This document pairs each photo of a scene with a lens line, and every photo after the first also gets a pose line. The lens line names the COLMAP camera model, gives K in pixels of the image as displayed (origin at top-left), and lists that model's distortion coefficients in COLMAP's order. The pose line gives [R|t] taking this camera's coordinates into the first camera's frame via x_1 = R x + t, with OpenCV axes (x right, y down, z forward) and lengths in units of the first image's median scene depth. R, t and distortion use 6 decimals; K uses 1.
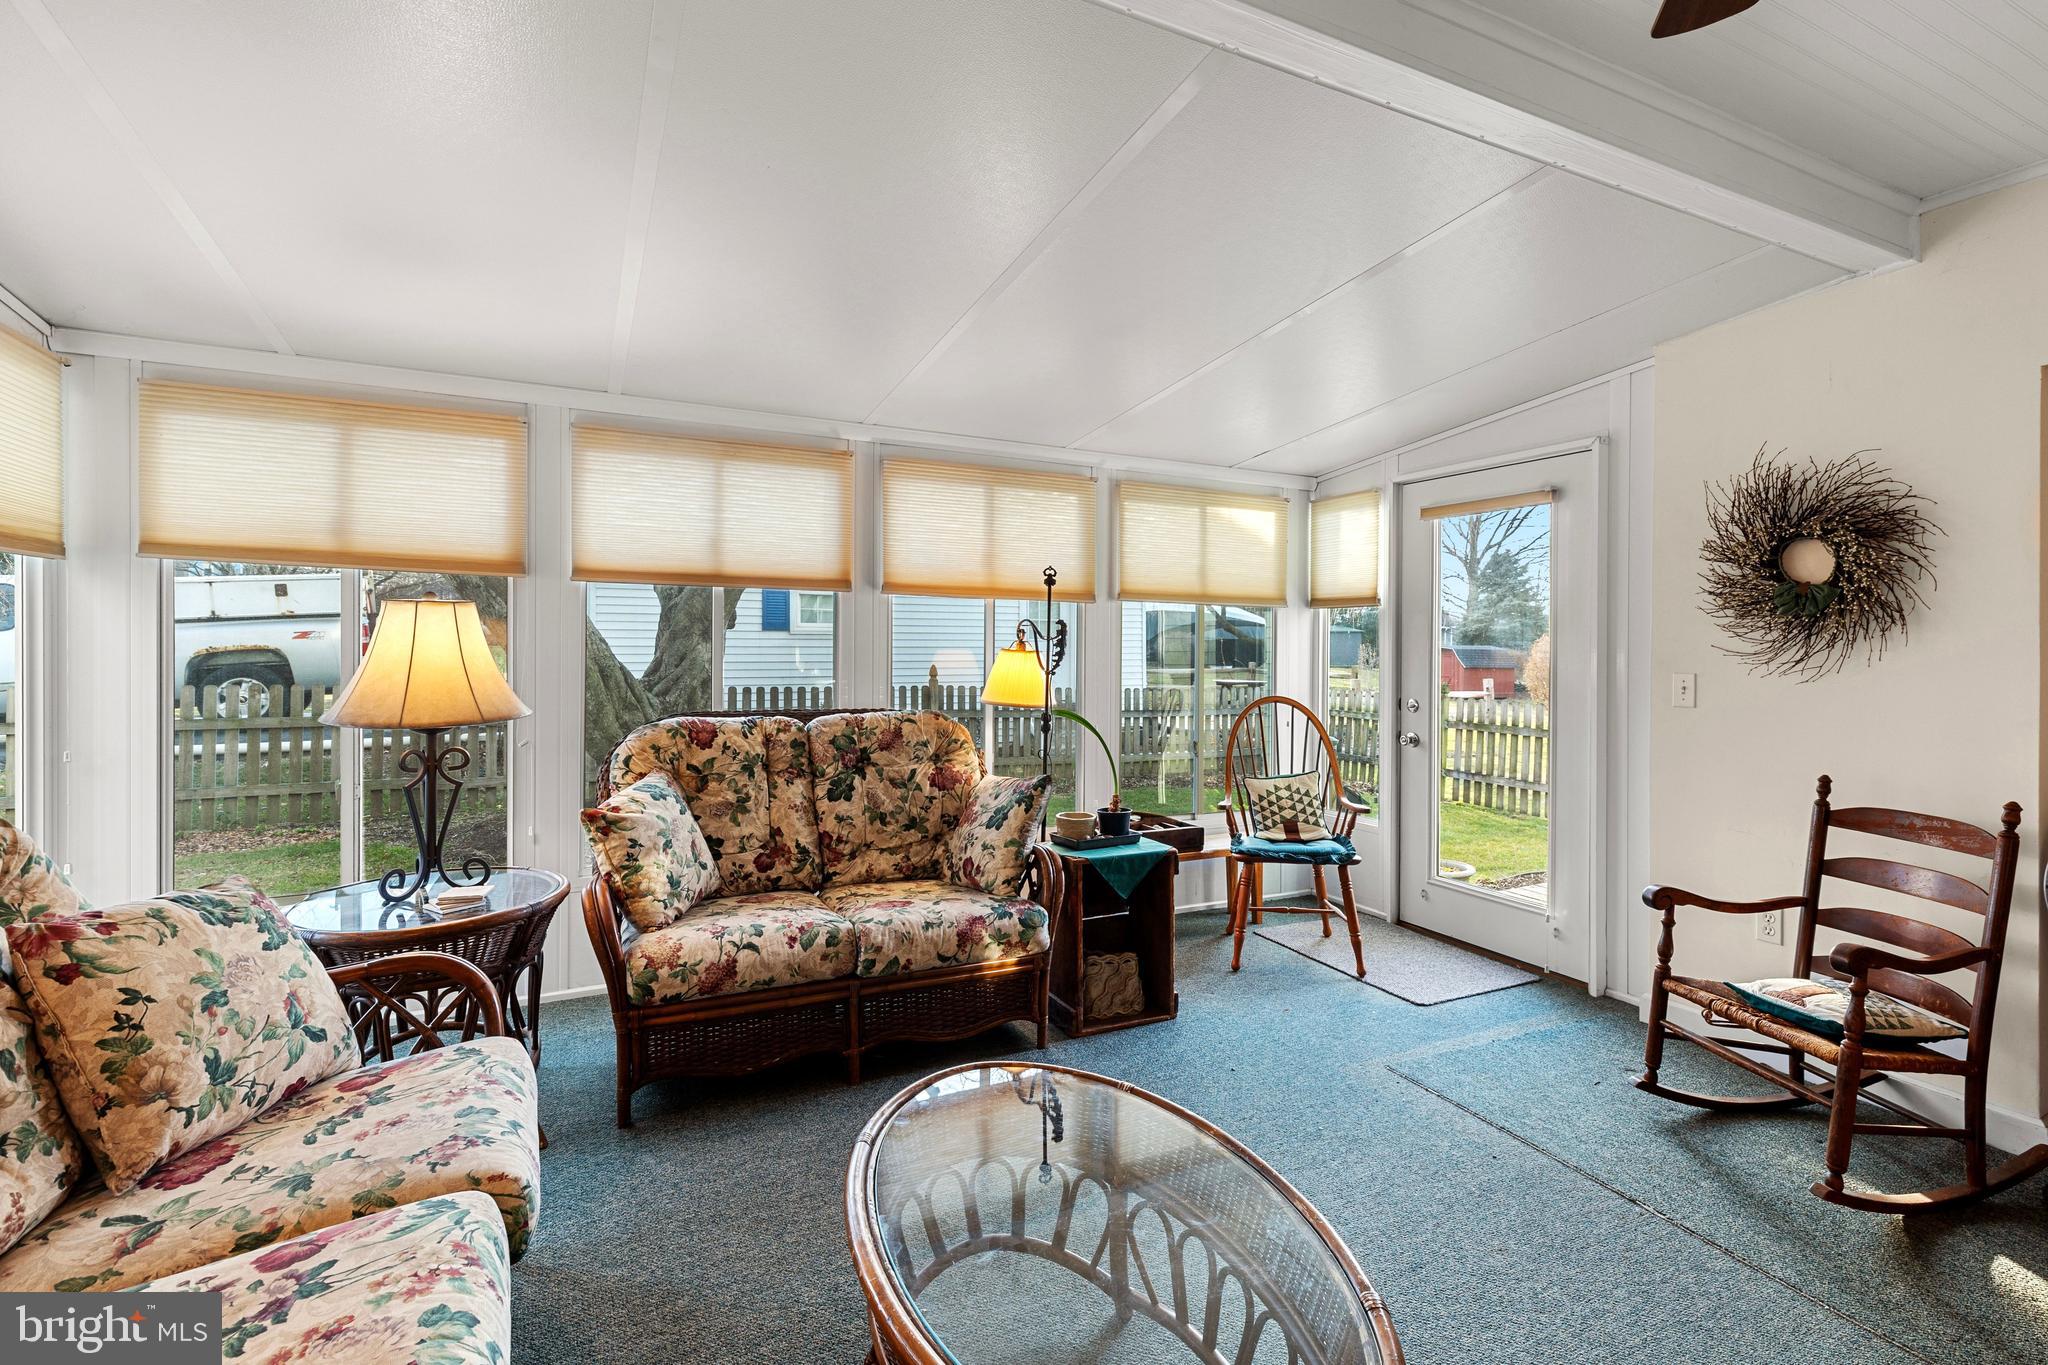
lens RADIAL K [[927.6, 0, 1022.2], [0, 927.6, 654.9], [0, 0, 1]] dist [0.002526, -0.000613]
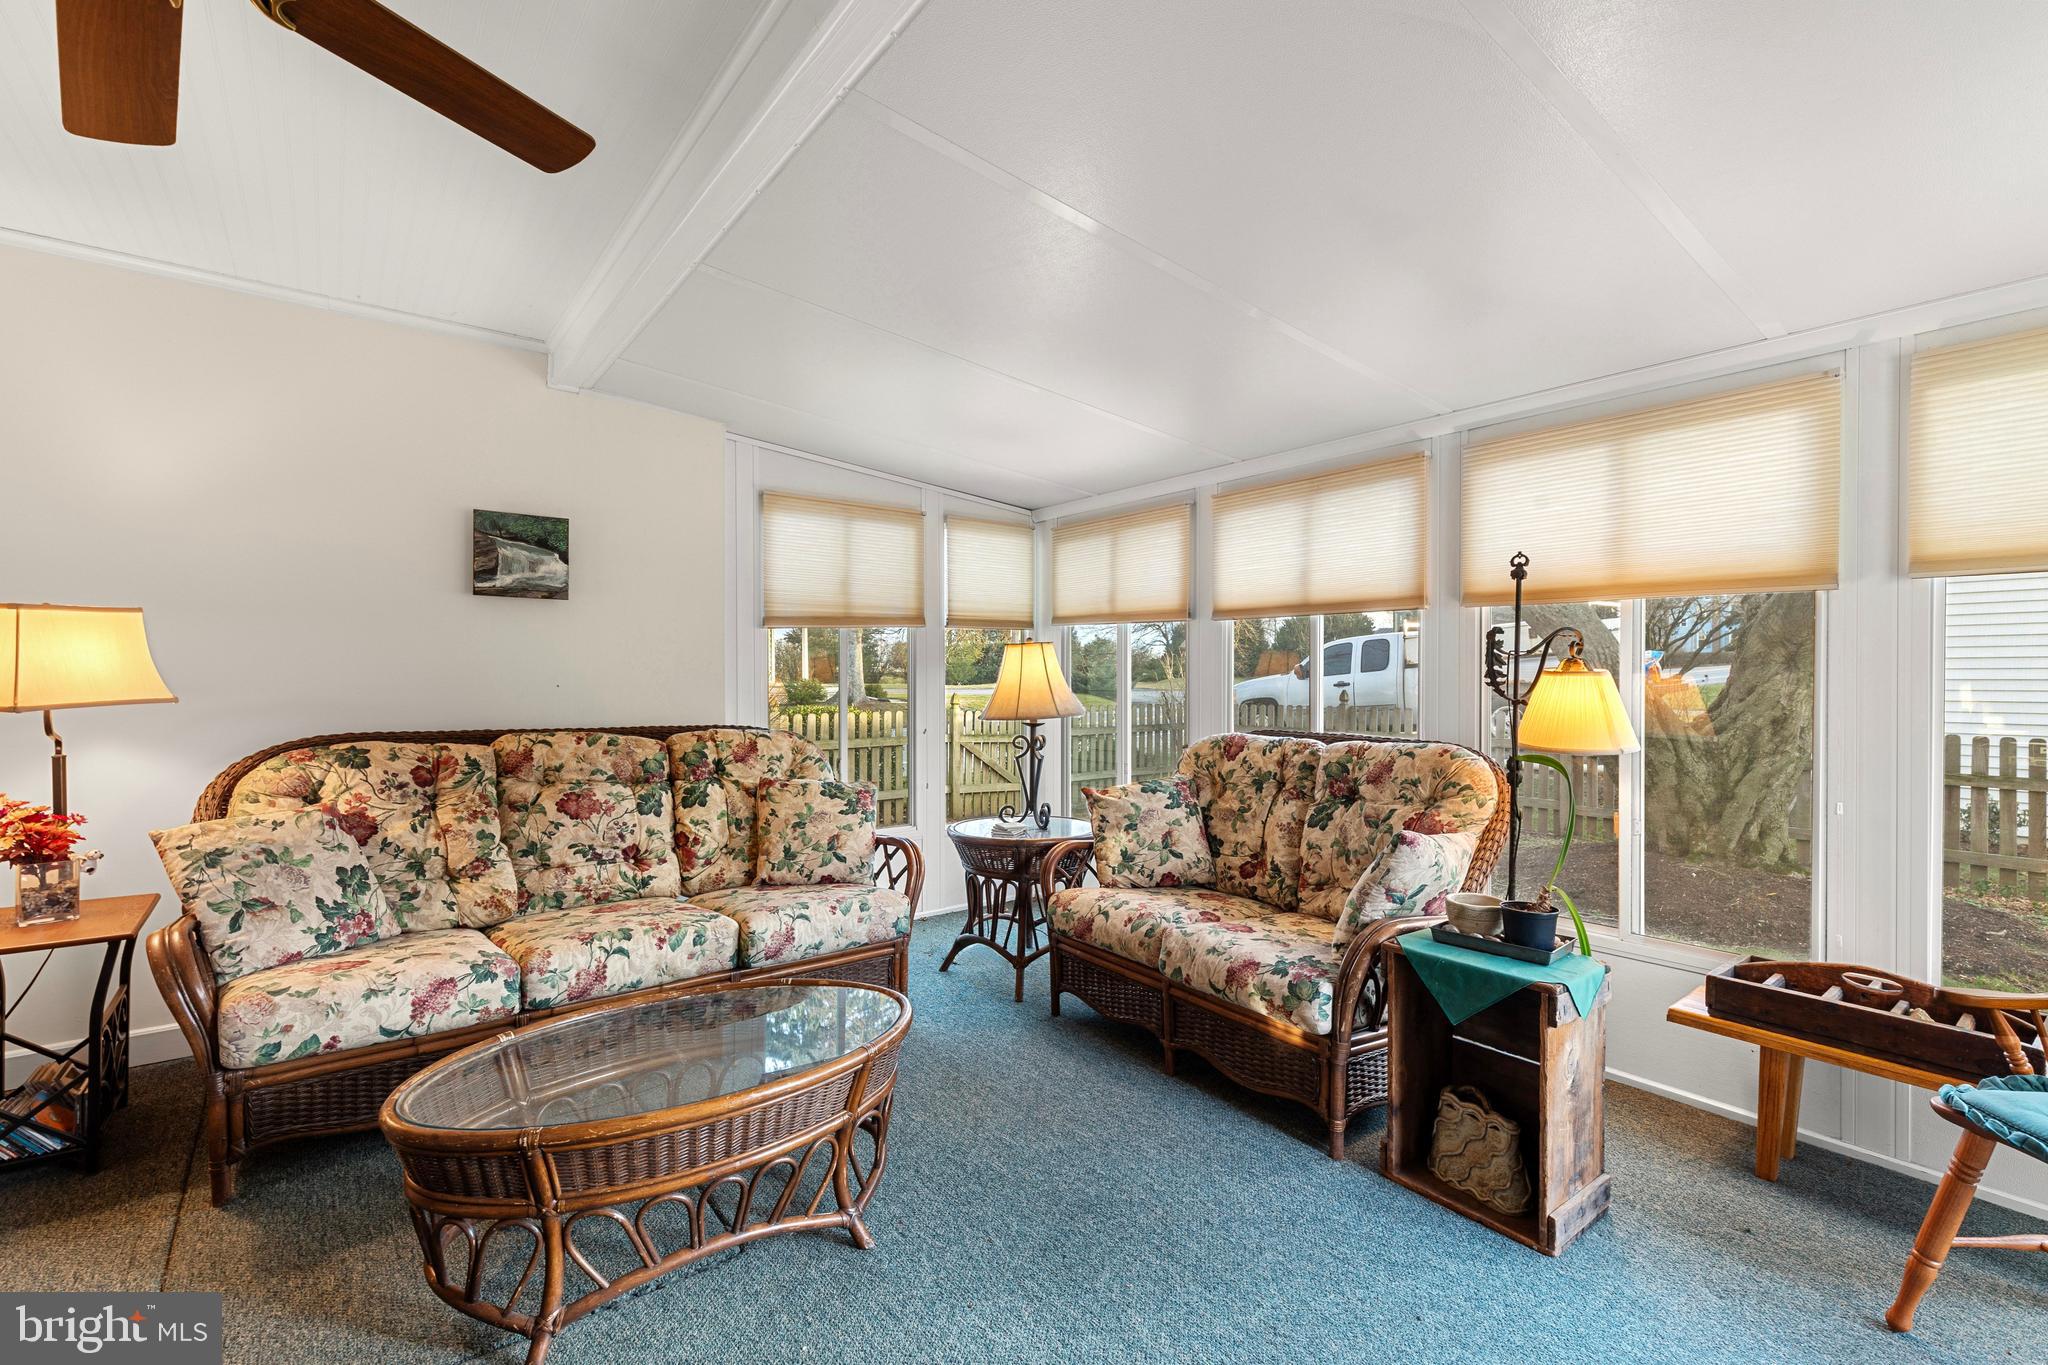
lens RADIAL K [[927.6, 0, 1022.2], [0, 927.6, 654.9], [0, 0, 1]] dist [0.002526, -0.000613]
pose [[0.178140, -0.026903, -0.983637, 0.741493], [-0.000217, 0.999625, -0.027380, 0.002361], [0.984005, 0.005091, 0.178067, 0.544219]]
